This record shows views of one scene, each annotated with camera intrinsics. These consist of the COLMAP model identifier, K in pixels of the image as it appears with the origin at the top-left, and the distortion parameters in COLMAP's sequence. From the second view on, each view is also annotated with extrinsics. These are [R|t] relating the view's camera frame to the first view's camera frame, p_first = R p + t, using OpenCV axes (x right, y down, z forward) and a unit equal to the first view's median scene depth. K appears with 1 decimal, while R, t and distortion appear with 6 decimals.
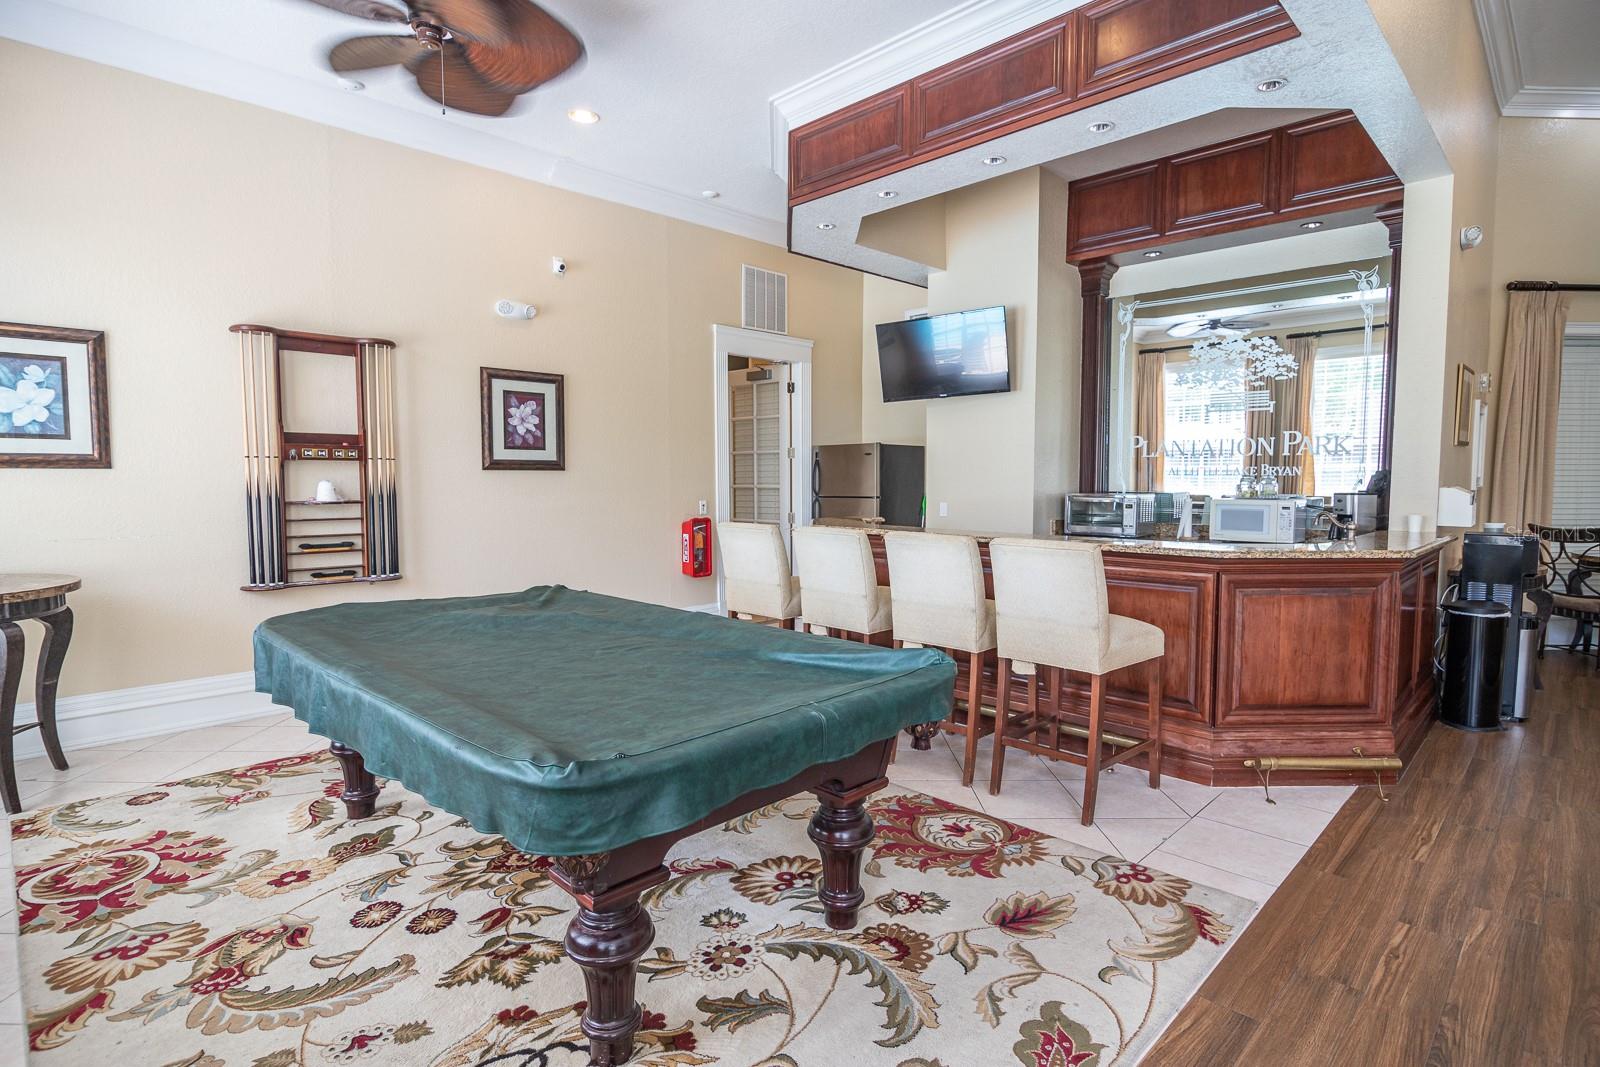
lens RADIAL K [[819.4, 0, 803.0], [0, 819.4, 532.1], [0, 0, 1]] dist [-0.016808, -0.000044]
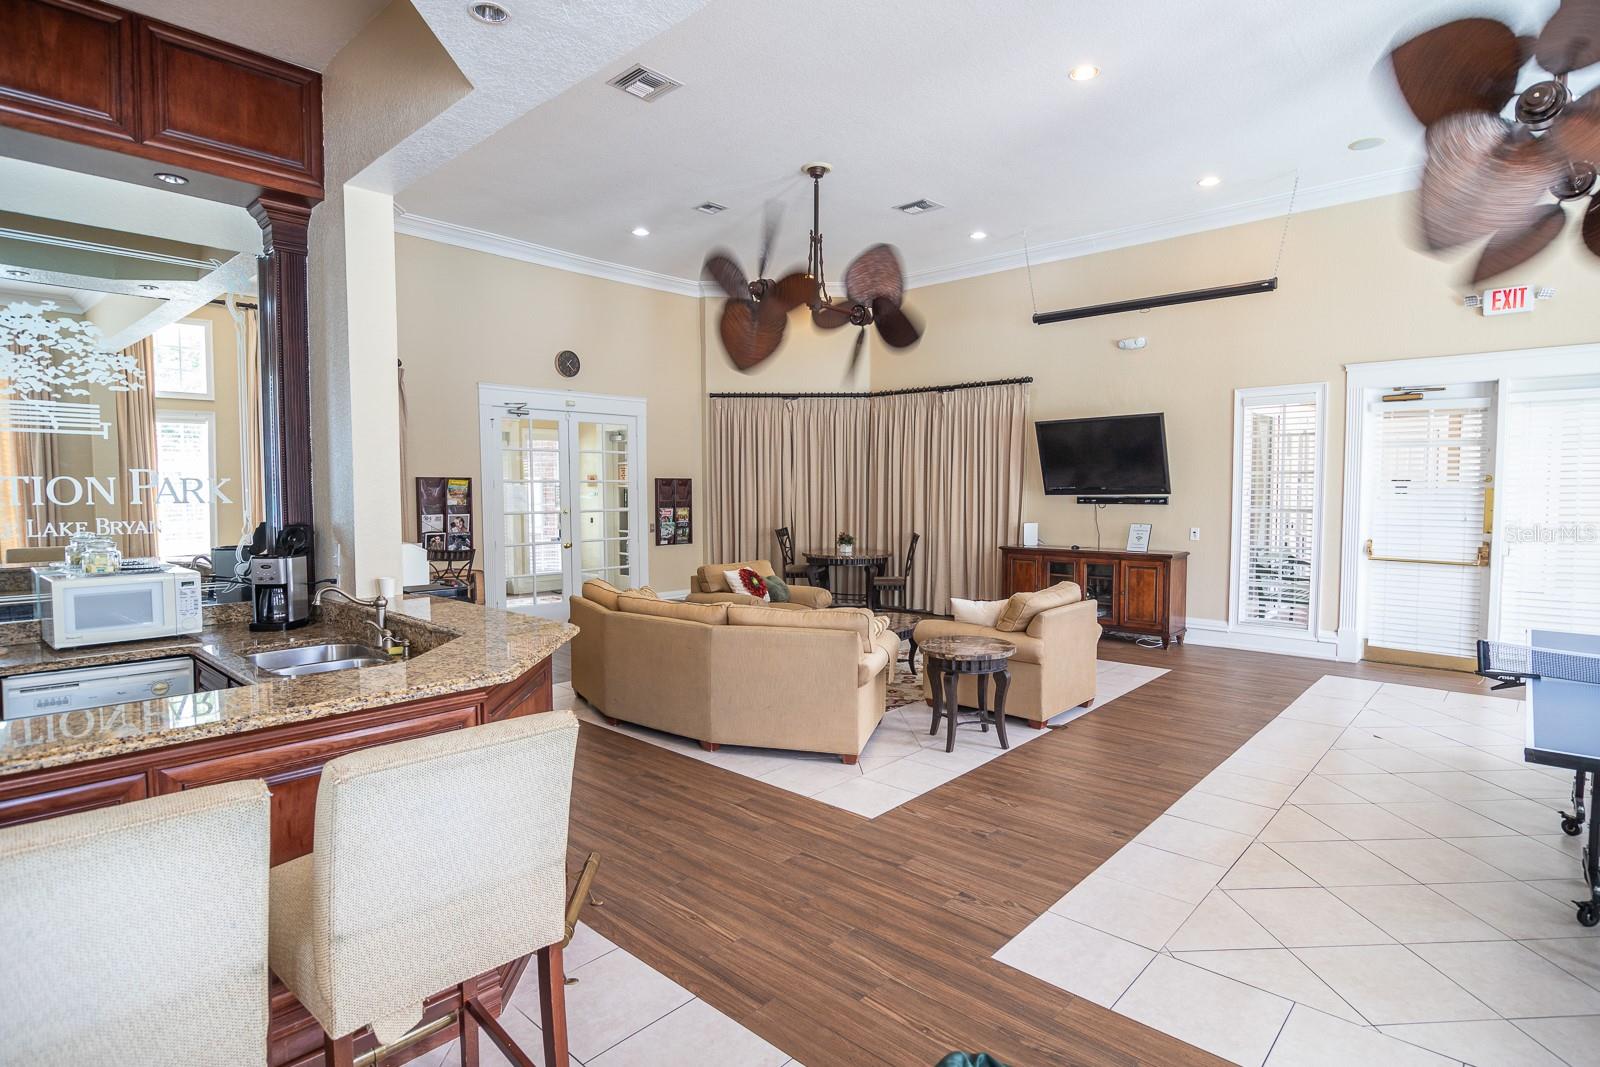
lens RADIAL K [[819.4, 0, 803.2], [0, 819.4, 533.9], [0, 0, 1]] dist [-0.016808, -0.000044]
pose [[-0.043828, -0.056057, 0.997465, -0.111691], [0.069313, 0.995848, 0.059012, -0.075298], [-0.996632, 0.071723, -0.039761, 0.503243]]
